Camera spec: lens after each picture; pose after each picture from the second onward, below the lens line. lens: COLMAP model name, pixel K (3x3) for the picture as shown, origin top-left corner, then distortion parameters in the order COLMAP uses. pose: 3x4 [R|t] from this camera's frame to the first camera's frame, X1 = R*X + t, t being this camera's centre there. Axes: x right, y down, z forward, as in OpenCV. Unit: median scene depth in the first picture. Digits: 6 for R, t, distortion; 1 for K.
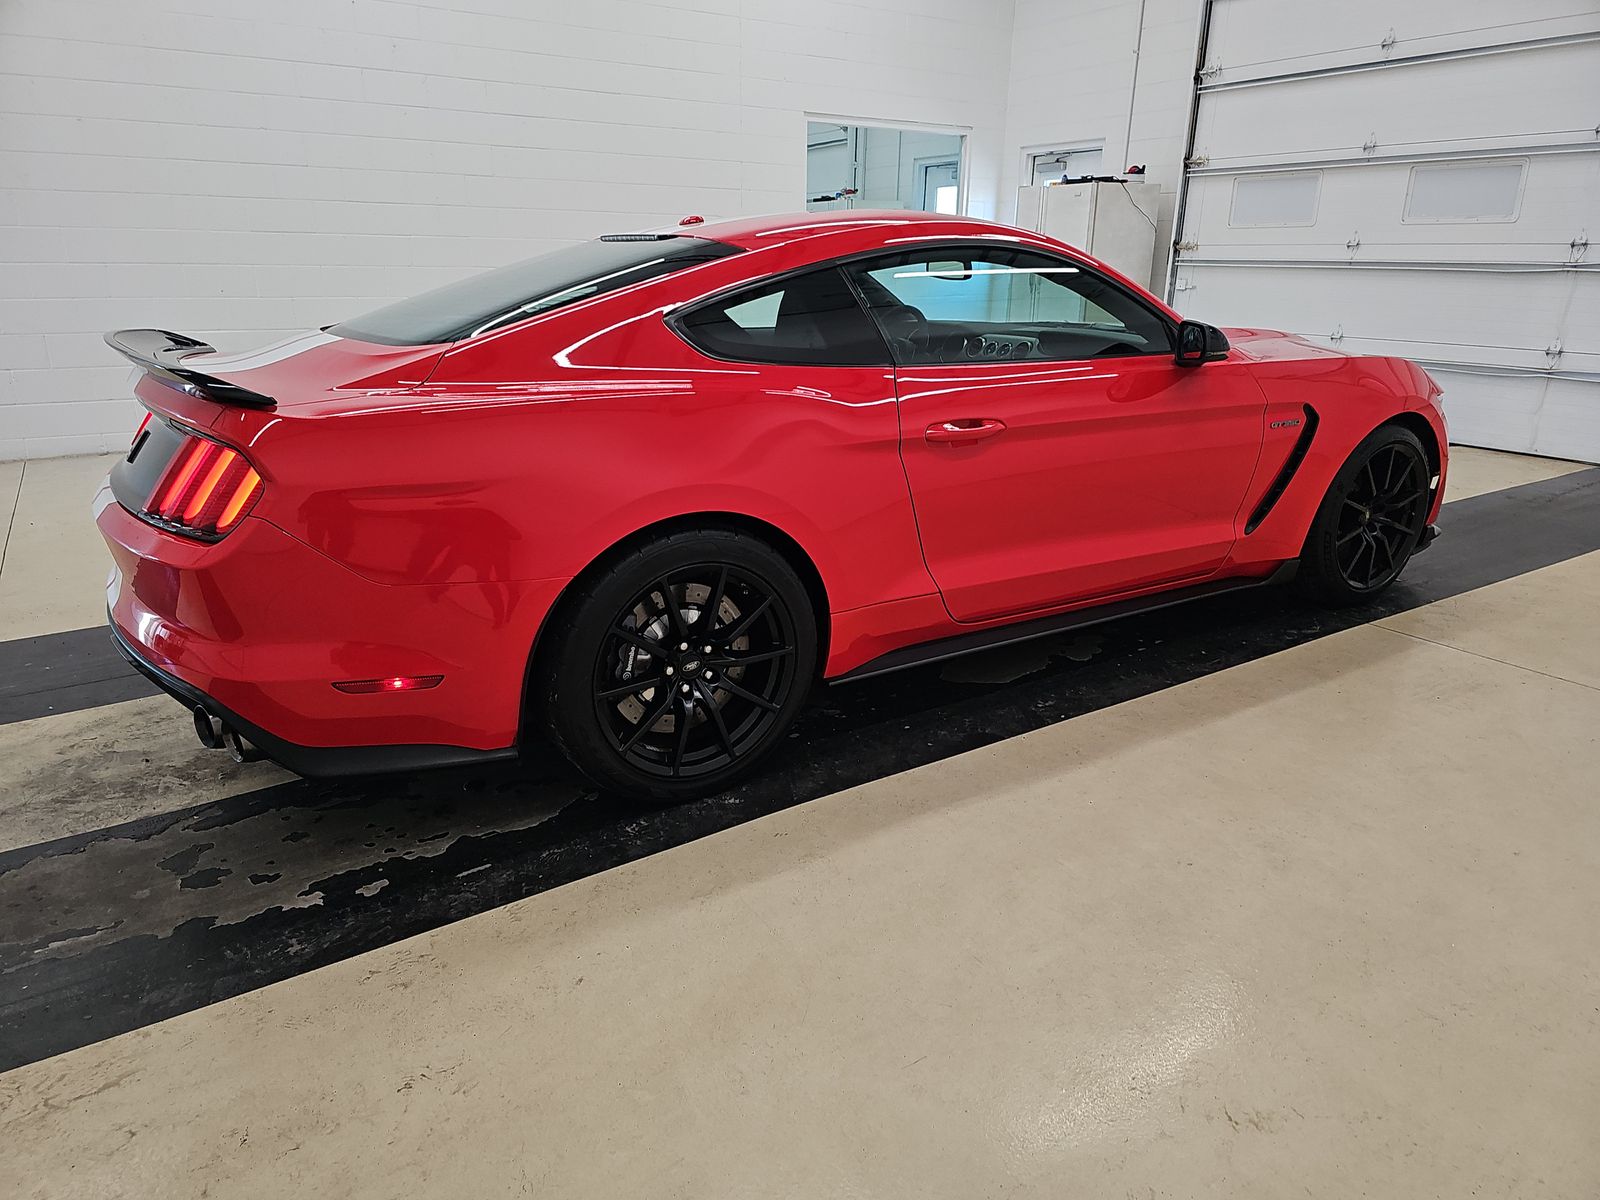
lens RADIAL K [[1051.8, 0, 792.6], [0, 1051.8, 598.6], [0, 0, 1]] dist [0.087978, -0.062980]
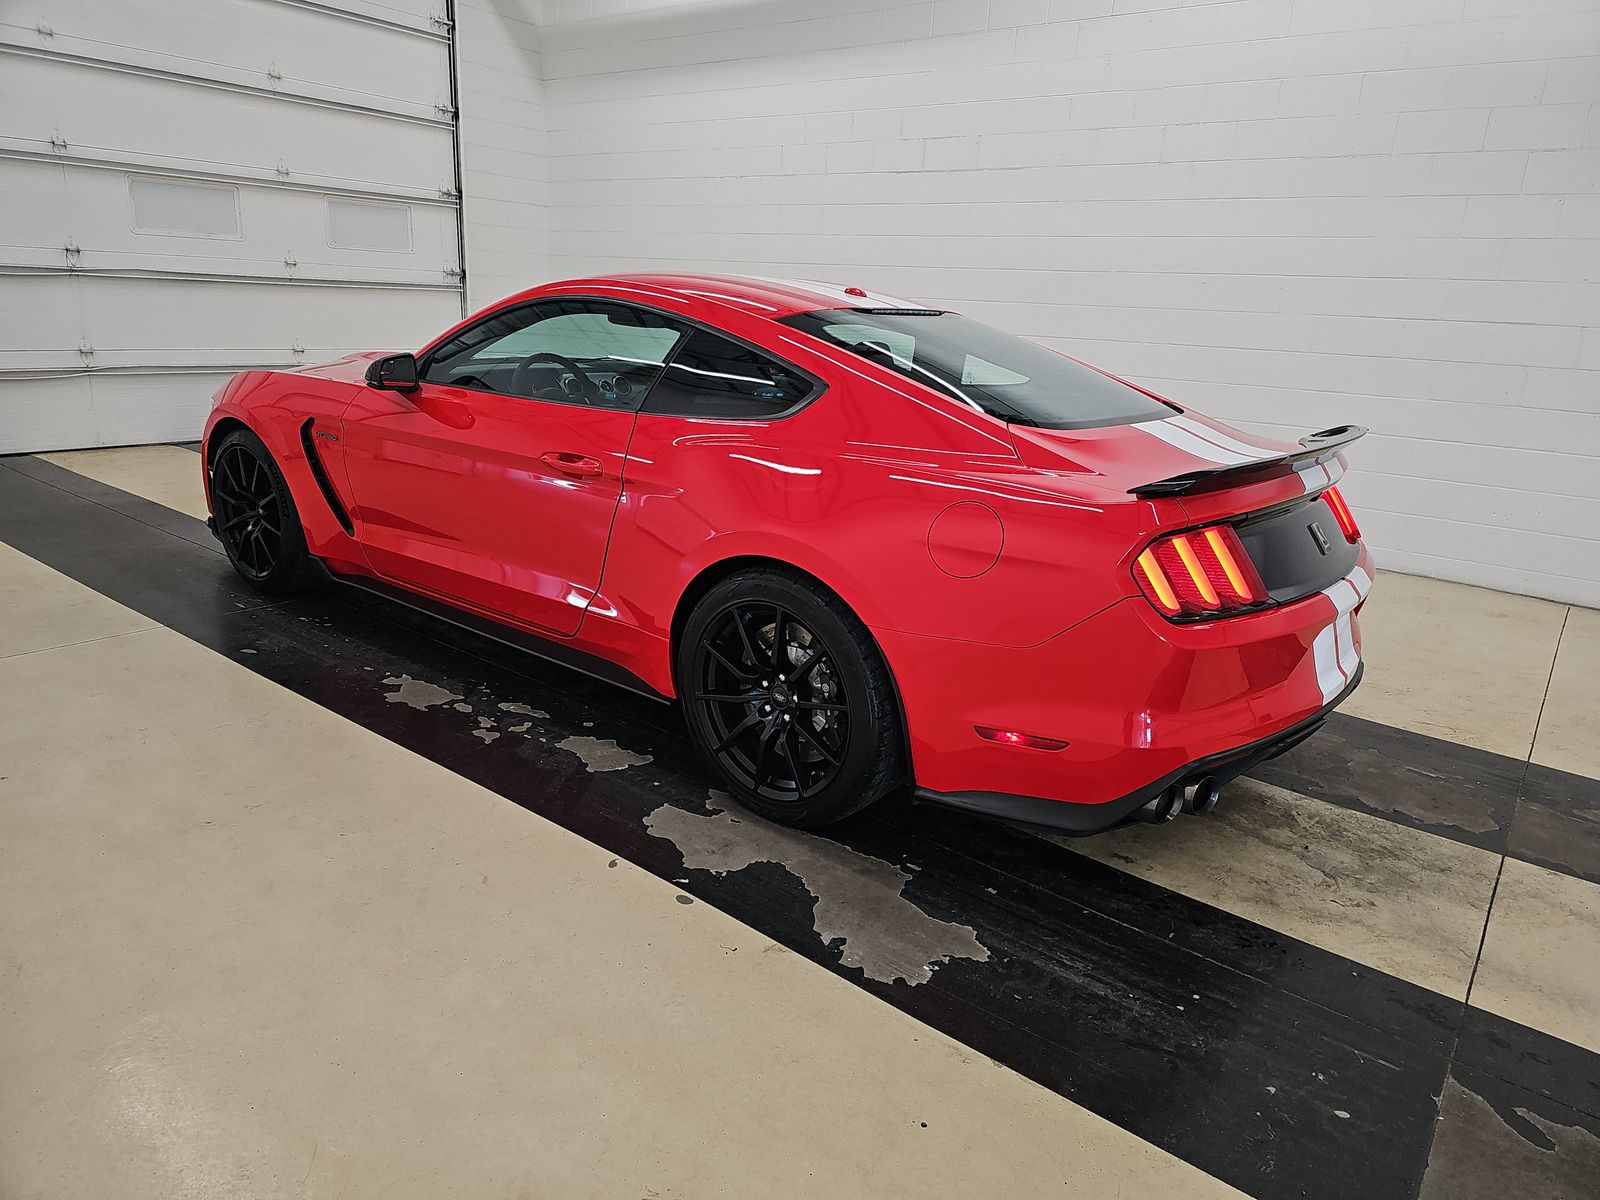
lens RADIAL K [[1040.8, 0, 793.8], [0, 1040.8, 646.2], [0, 0, 1]] dist [-0.004739, 0.001174]
pose [[-0.337630, -0.329818, 0.881604, -0.546666], [0.244924, 0.873557, 0.420607, -0.237794], [-0.908855, 0.357936, -0.214159, 0.700670]]
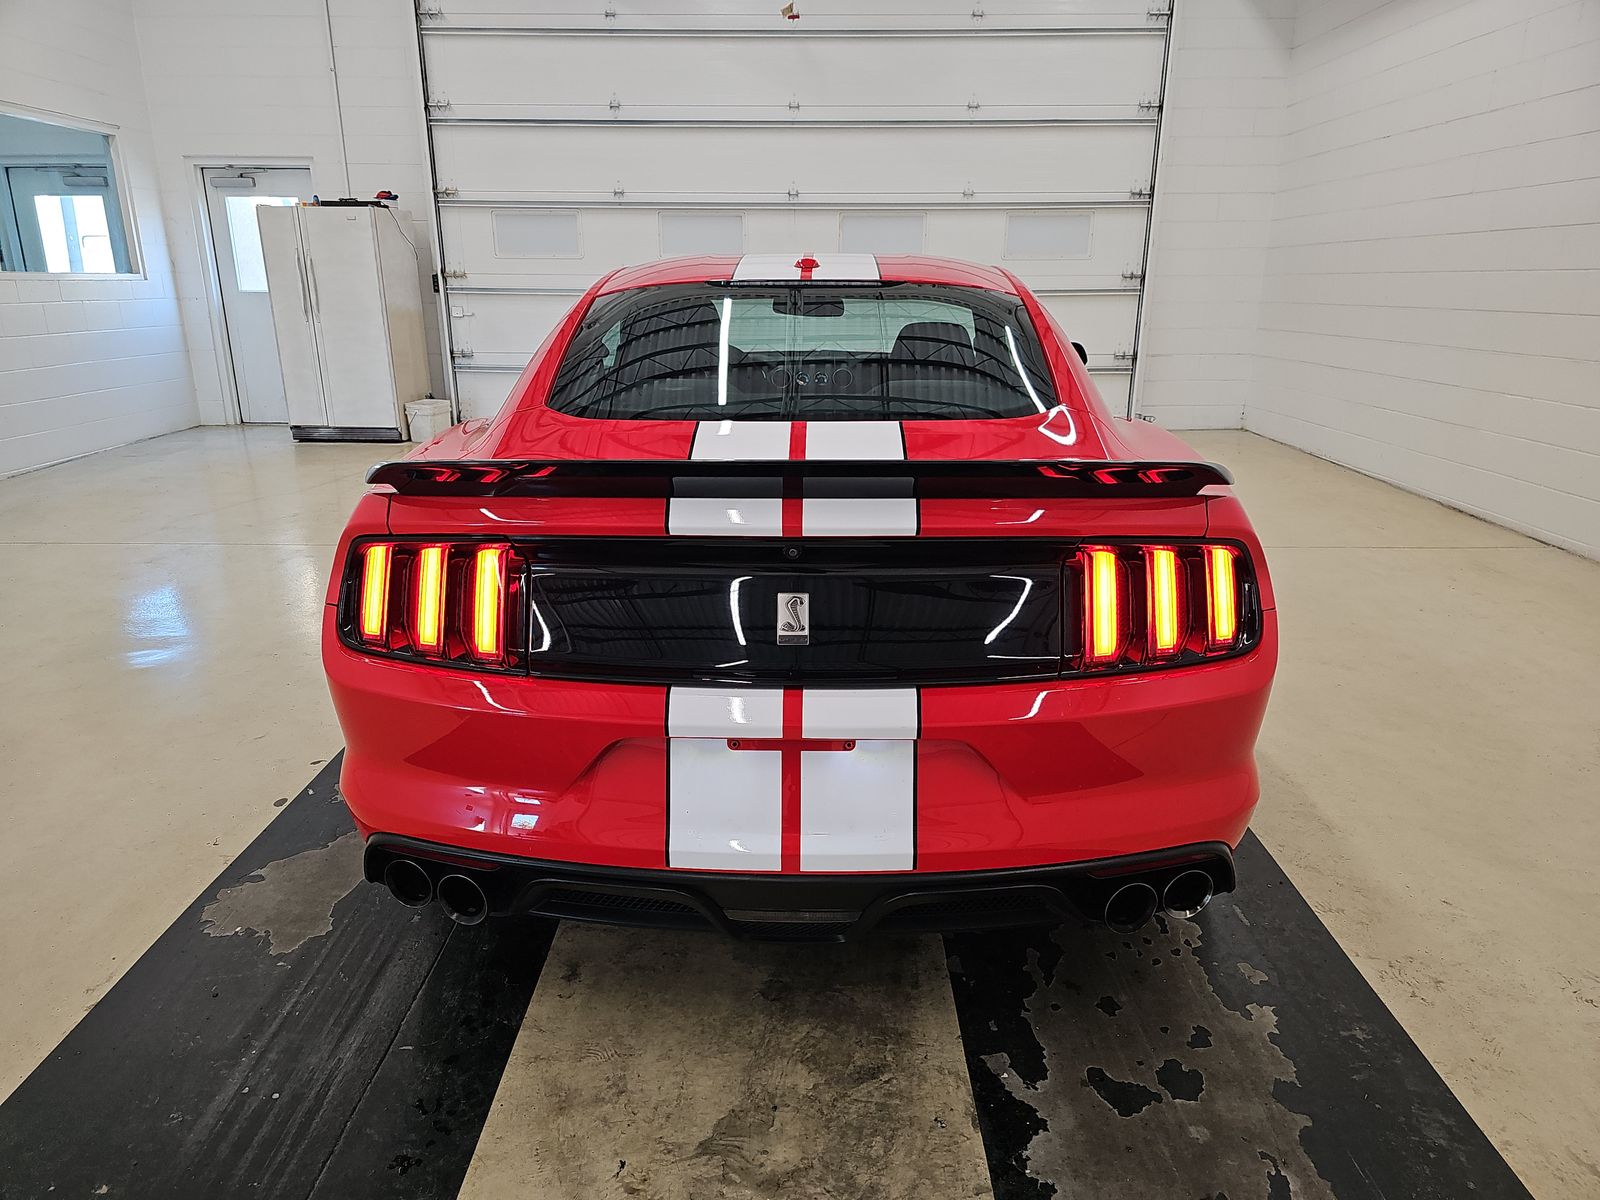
lens RADIAL K [[1051.8, 0, 792.6], [0, 1051.8, 598.6], [0, 0, 1]] dist [0.087978, -0.062980]
pose [[0.543070, -0.254464, 0.800202, -0.454278], [0.270723, 0.955148, 0.120006, -0.092204], [-0.794849, 0.151461, 0.587601, 0.258217]]
